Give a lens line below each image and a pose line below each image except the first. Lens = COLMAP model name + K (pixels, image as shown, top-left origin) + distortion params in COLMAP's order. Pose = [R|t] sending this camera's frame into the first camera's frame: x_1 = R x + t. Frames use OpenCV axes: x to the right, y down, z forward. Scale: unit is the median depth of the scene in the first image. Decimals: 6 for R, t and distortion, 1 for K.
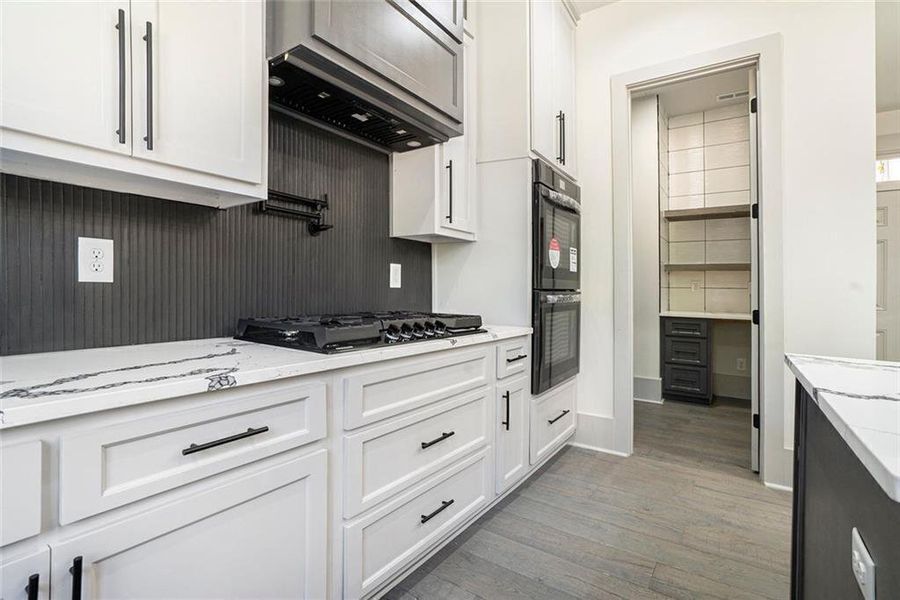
lens RADIAL K [[412.9, 0, 447.9], [0, 412.9, 298.0], [0, 0, 1]] dist [-0.002703, -0.000175]
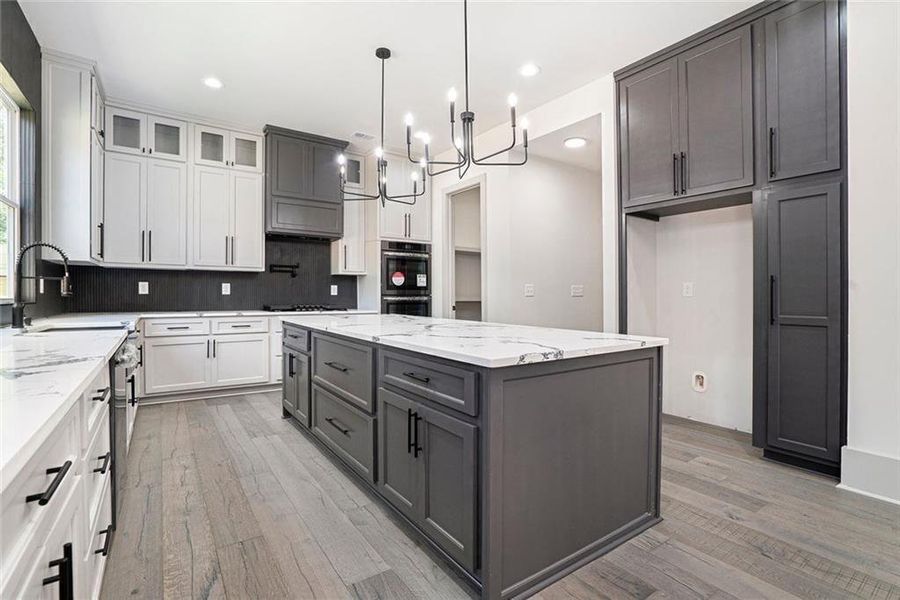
lens RADIAL K [[412.9, 0, 447.9], [0, 412.9, 298.0], [0, 0, 1]] dist [-0.002703, -0.000175]
pose [[0.940738, -0.021300, -0.338463, 1.771972], [0.010247, 0.999355, -0.034410, 0.109124], [0.338978, 0.028902, 0.940350, -1.428452]]
